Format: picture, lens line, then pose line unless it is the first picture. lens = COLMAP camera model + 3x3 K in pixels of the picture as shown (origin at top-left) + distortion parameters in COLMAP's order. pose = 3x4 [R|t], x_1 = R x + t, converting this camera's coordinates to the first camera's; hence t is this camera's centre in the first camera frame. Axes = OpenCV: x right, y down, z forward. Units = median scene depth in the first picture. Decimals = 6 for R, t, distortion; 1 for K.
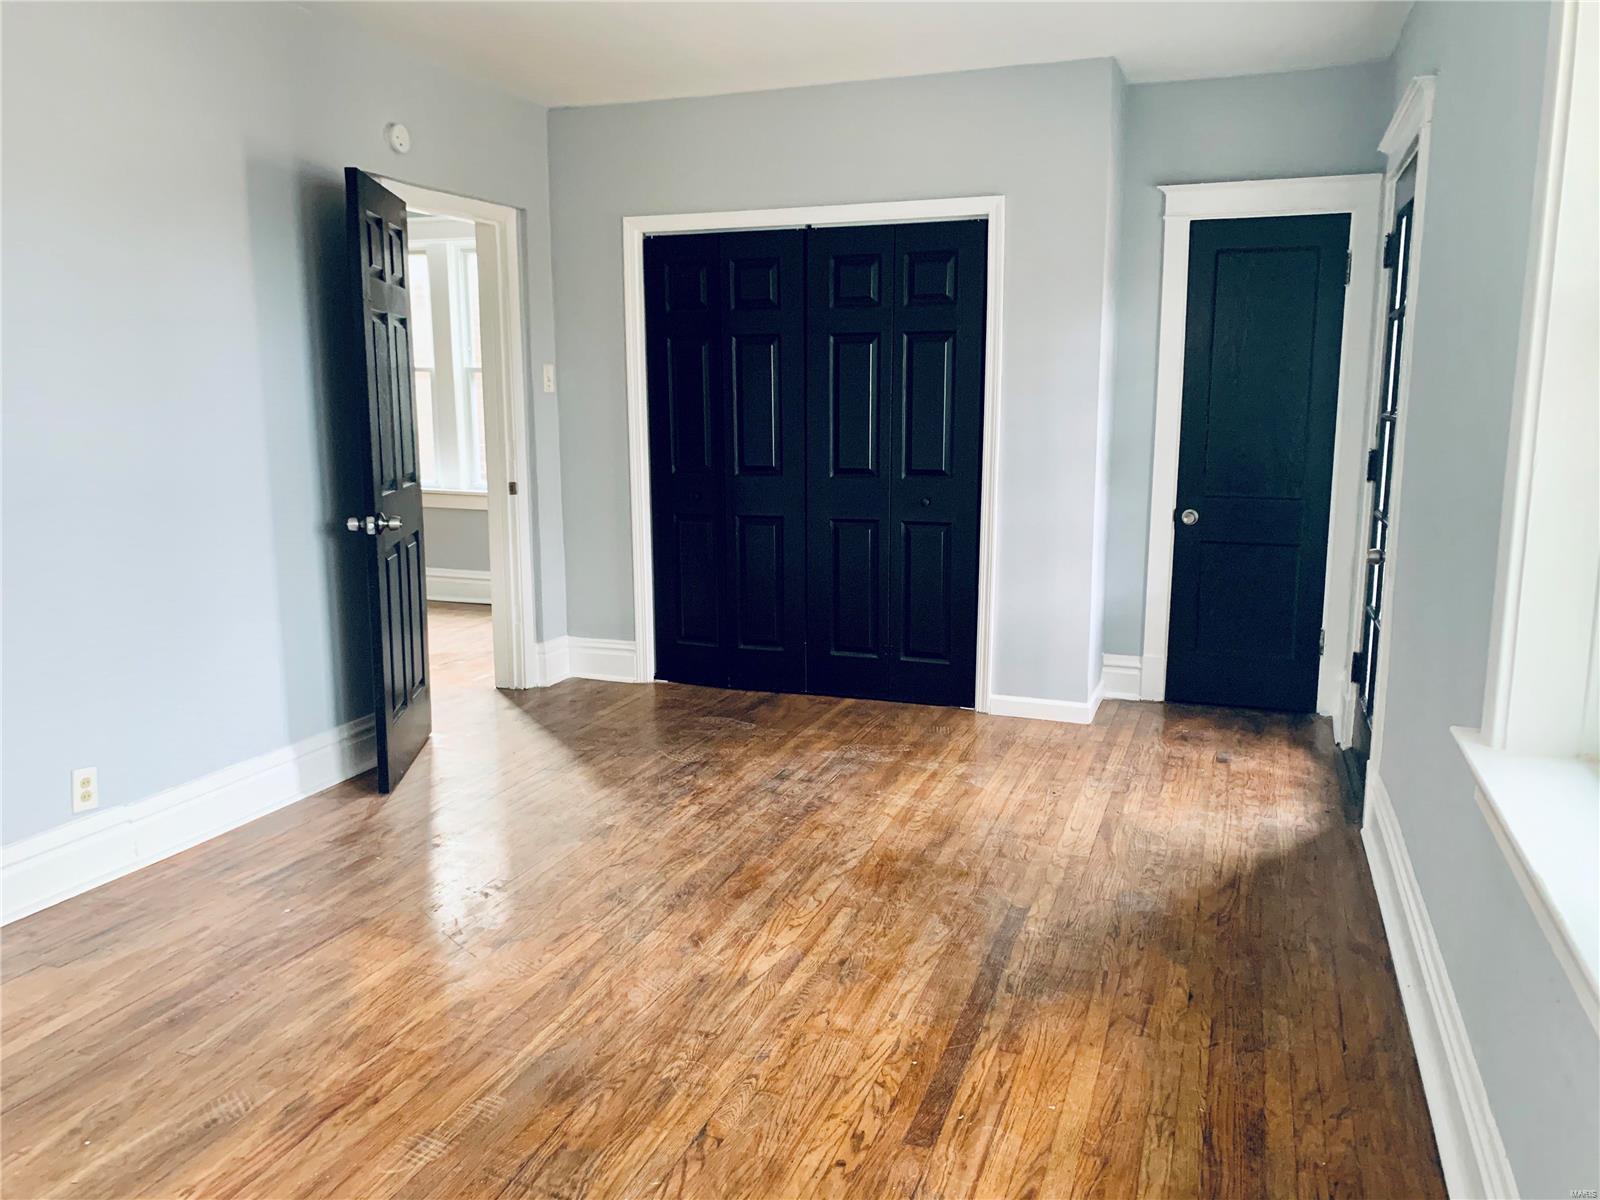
lens RADIAL K [[1228.0, 0, 800.0], [0, 1228.0, 600.0], [0, 0, 1]] dist [0.109899, -0.041011]
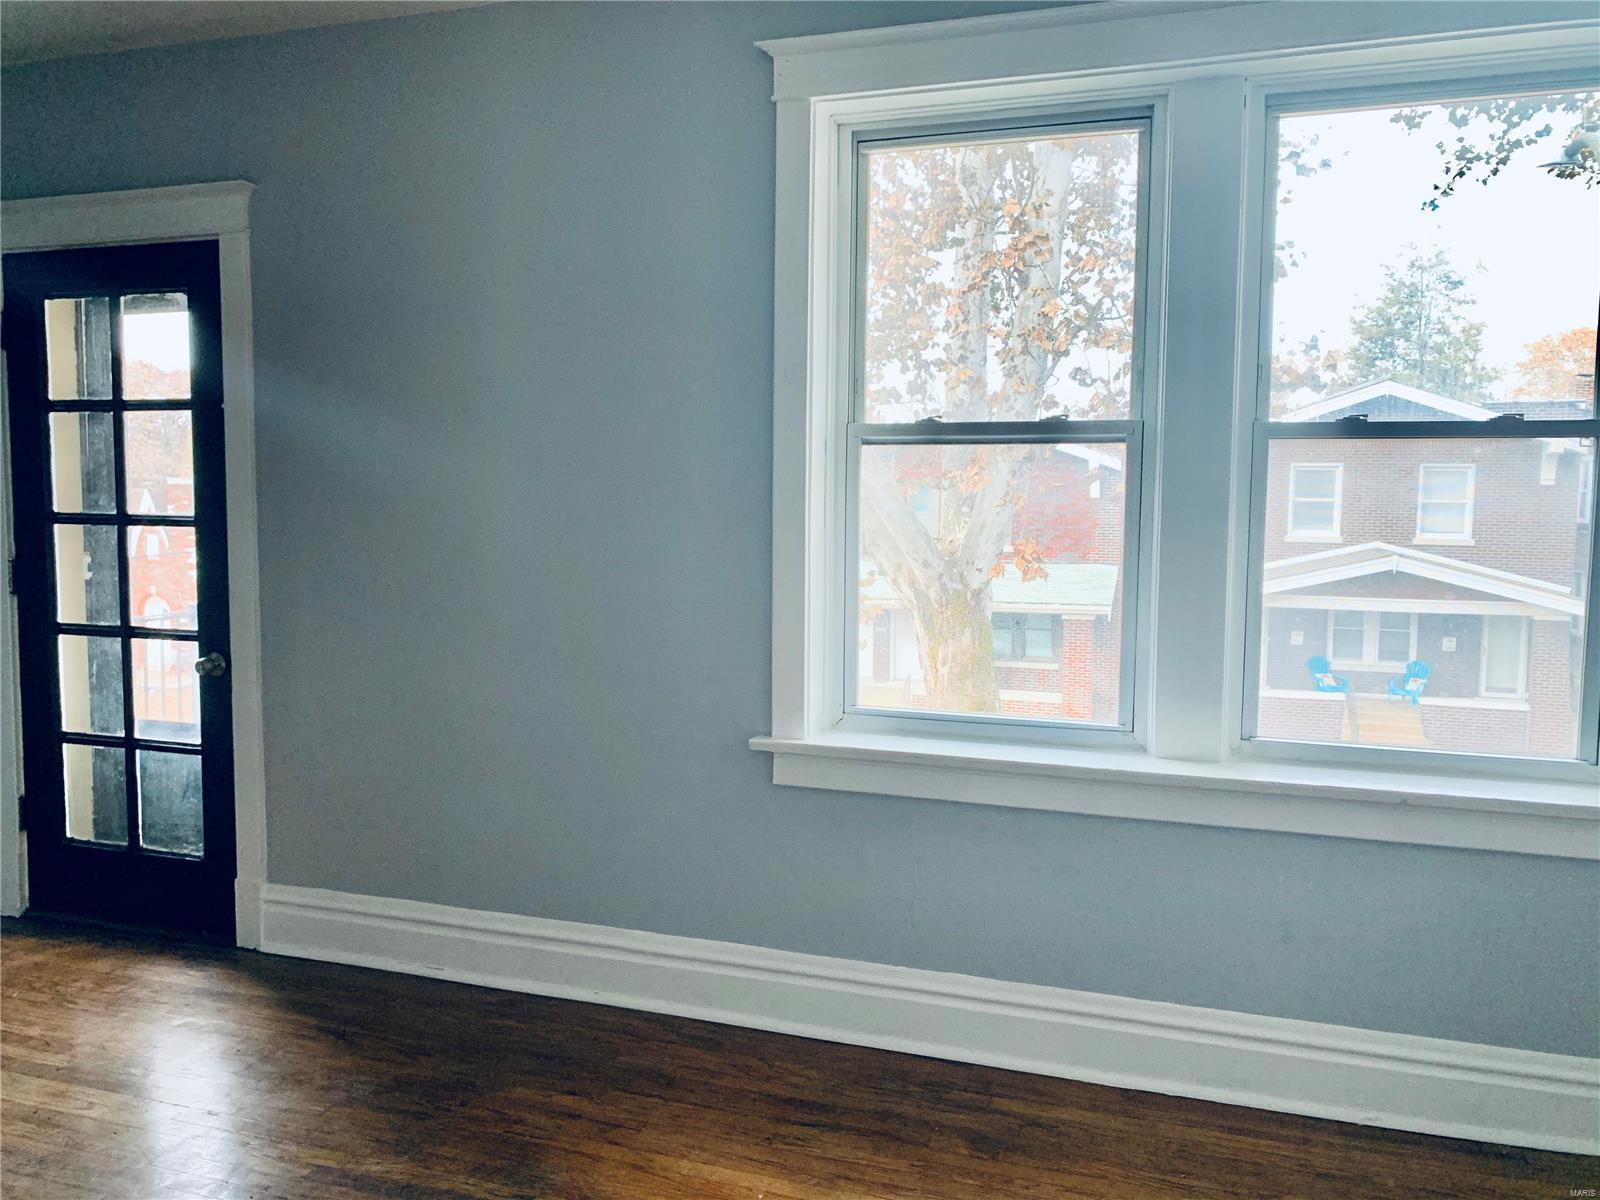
lens RADIAL K [[1248.7, 0, 801.6], [0, 1248.7, 577.1], [0, 0, 1]] dist [0.044565, -0.062518]
pose [[-0.030439, -0.081903, 0.996175, -0.651361], [0.167874, 0.982061, 0.085872, -0.139832], [-0.985338, 0.169845, -0.016144, 0.767510]]
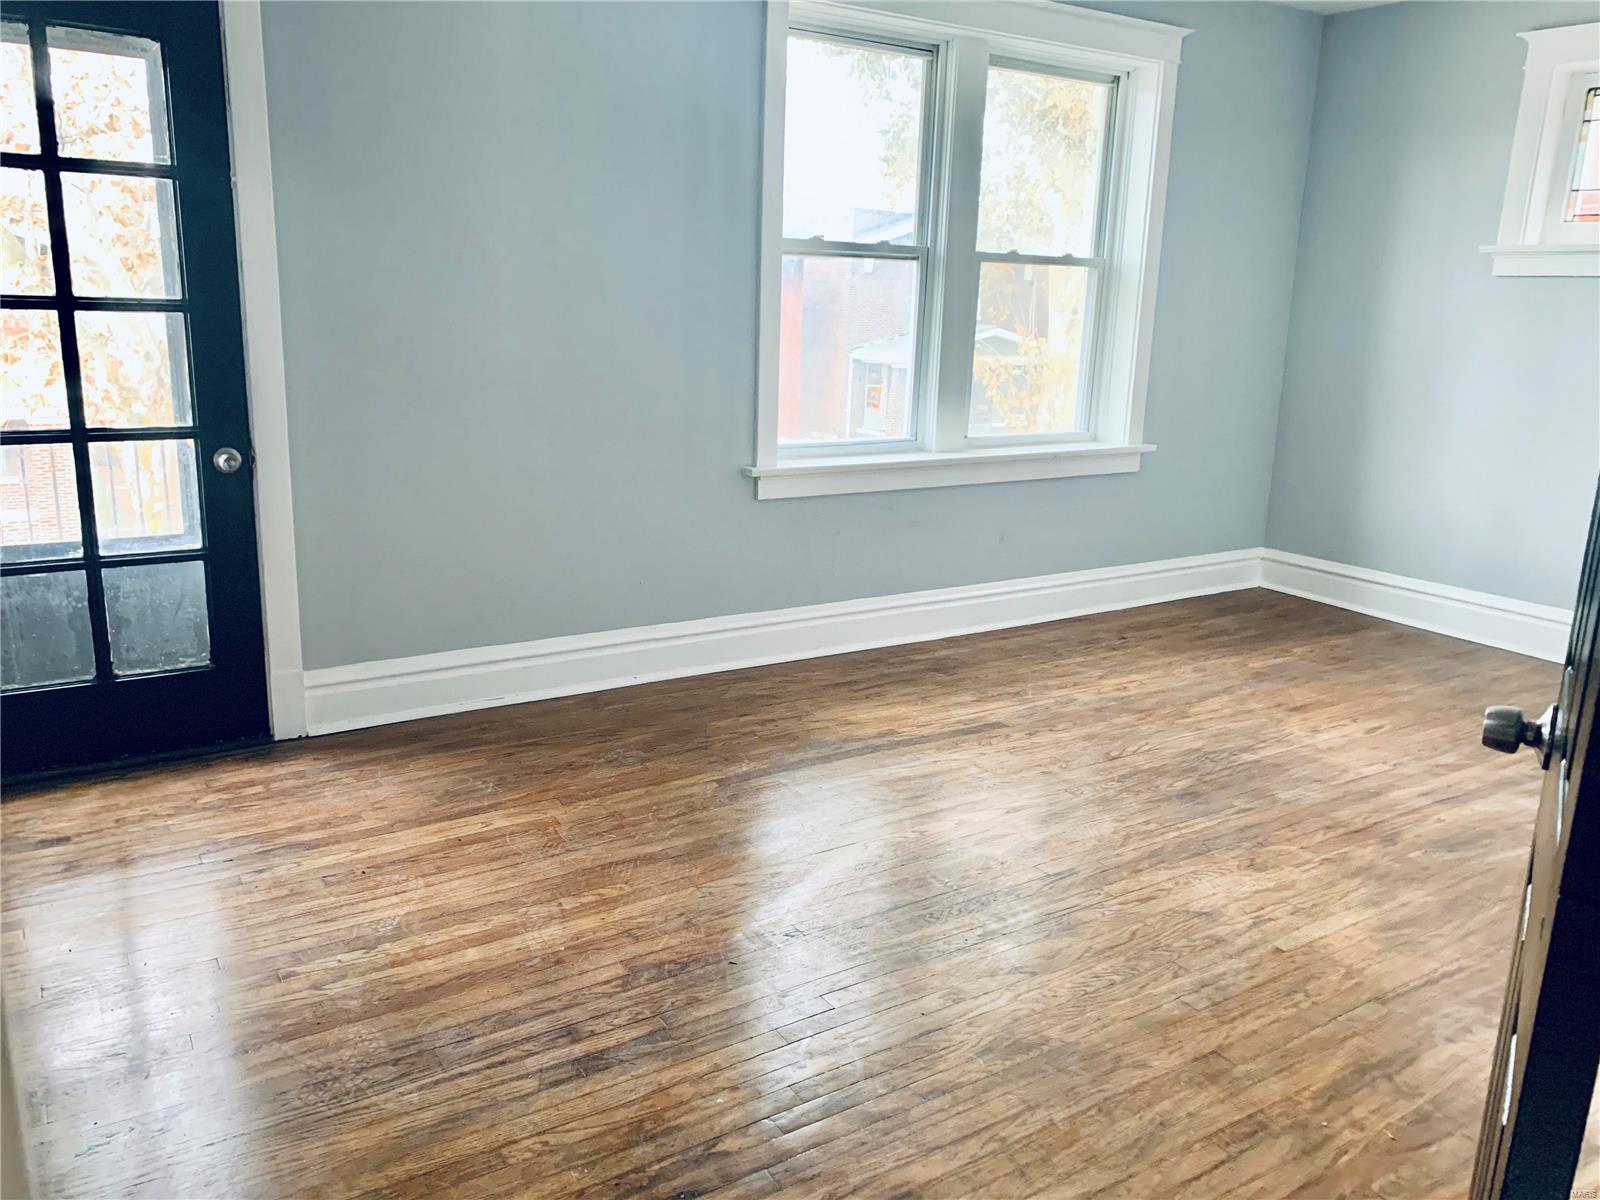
lens RADIAL K [[1251.4, 0, 800.0], [0, 1251.4, 600.0], [0, 0, 1]] dist [0.069375, -0.051514]
pose [[-0.802970, -0.167986, 0.571857, -0.541429], [0.071777, 0.925222, 0.372575, -0.338227], [-0.591682, 0.340212, -0.730868, 1.969369]]
